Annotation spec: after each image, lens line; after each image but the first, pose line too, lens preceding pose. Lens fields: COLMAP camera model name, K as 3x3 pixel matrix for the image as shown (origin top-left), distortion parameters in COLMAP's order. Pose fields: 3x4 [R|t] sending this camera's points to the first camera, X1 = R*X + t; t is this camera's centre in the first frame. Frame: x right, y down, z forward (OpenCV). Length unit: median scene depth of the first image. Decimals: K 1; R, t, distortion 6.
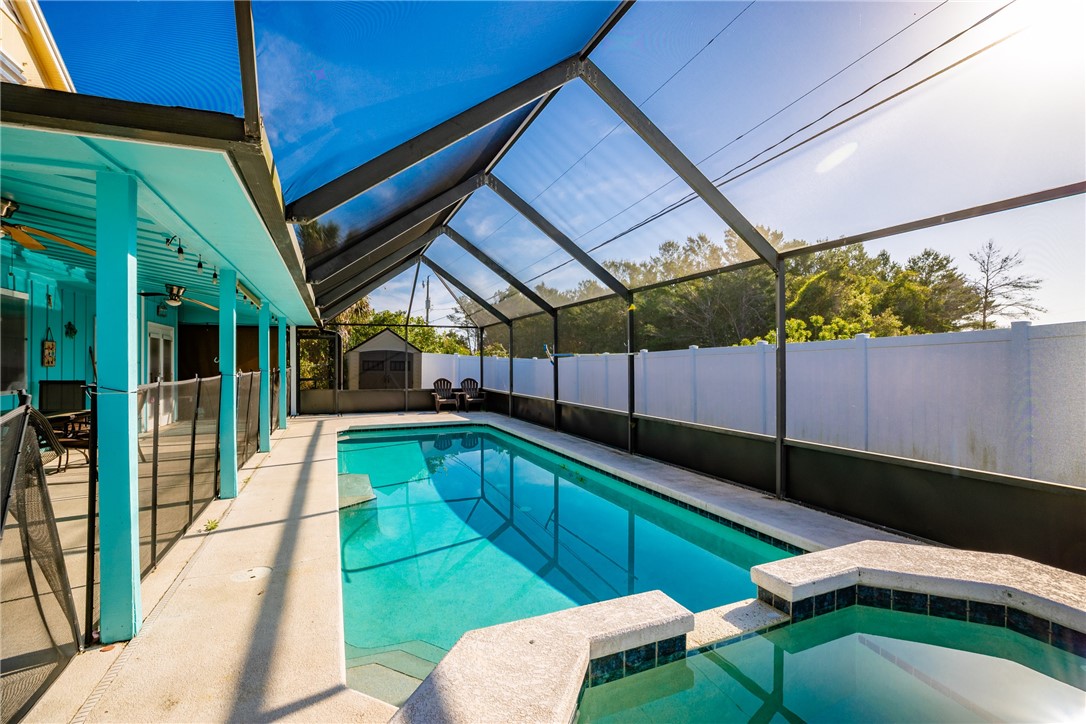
lens RADIAL K [[498.3, 0, 545.1], [0, 498.3, 361.1], [0, 0, 1]] dist [-0.046791, 0.014252]
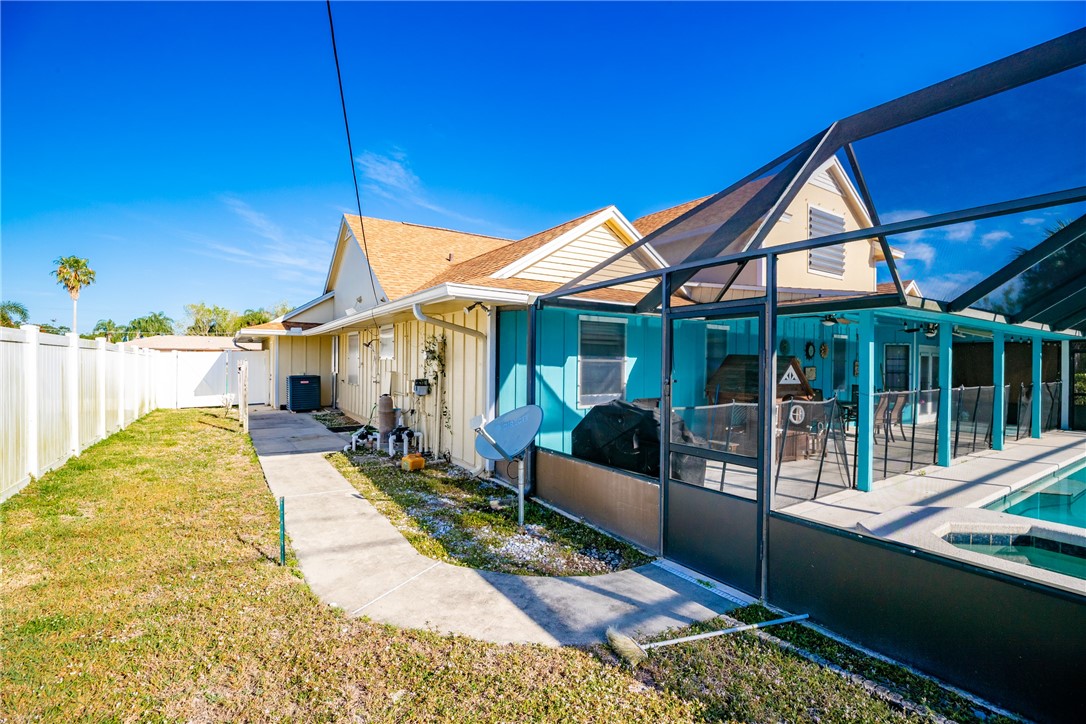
lens RADIAL K [[498.3, 0, 545.1], [0, 498.3, 361.1], [0, 0, 1]] dist [-0.046791, 0.014252]
pose [[0.182076, 0.004138, -0.983276, 0.389243], [-0.011046, 0.999937, 0.002163, -0.030331], [0.983222, 0.010468, 0.182110, -0.328812]]
